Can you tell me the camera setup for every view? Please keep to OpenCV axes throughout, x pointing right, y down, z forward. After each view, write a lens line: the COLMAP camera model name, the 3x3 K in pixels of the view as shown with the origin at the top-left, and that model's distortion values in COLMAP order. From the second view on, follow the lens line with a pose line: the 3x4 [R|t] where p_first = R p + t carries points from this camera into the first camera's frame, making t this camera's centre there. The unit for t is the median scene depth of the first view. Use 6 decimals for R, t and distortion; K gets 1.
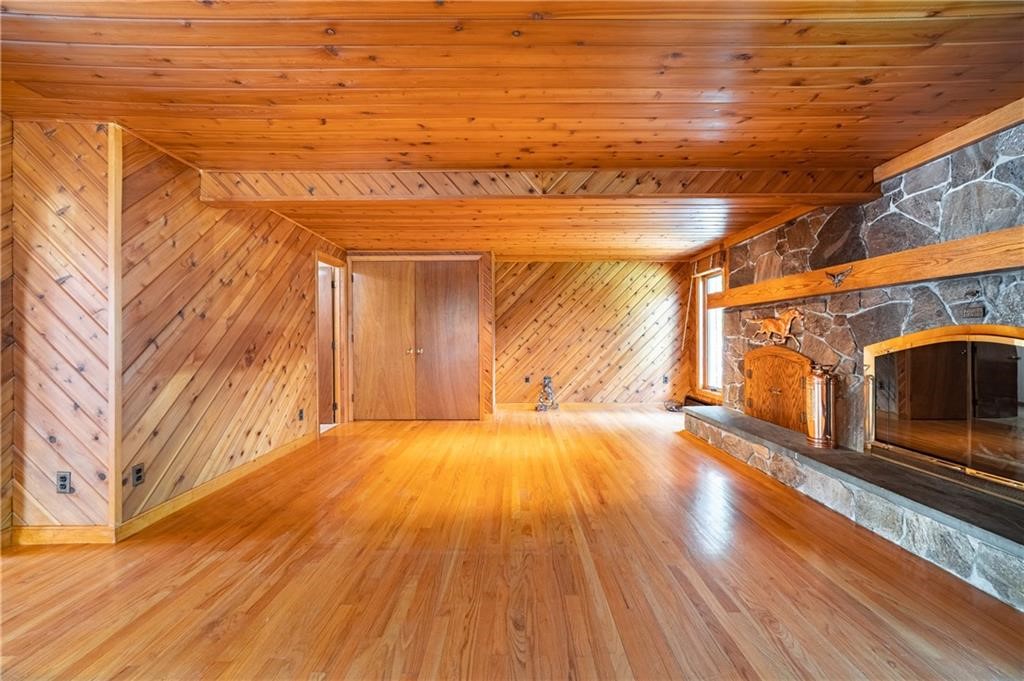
lens RADIAL K [[396.2, 0, 514.5], [0, 396.2, 335.4], [0, 0, 1]] dist [-0.033929, 0.018447]
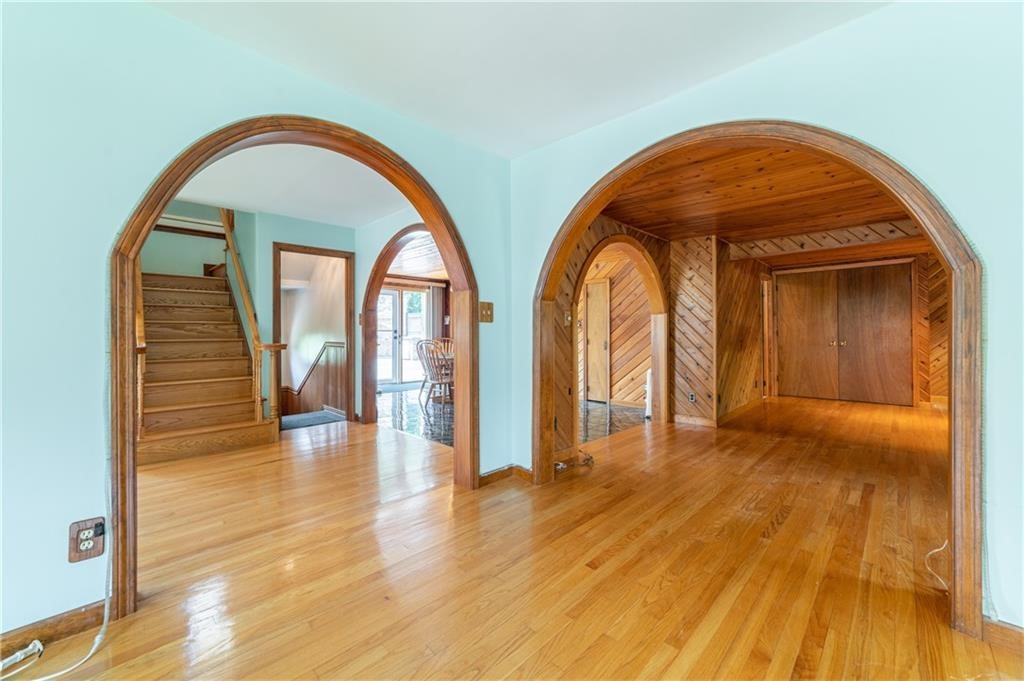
lens RADIAL K [[396.2, 0, 514.5], [0, 396.2, 335.4], [0, 0, 1]] dist [-0.033929, 0.018447]
pose [[0.710325, 0.000898, -0.703873, -0.114753], [0.009560, 0.999895, 0.010923, -0.008193], [0.703808, -0.014488, 0.710242, -0.571910]]
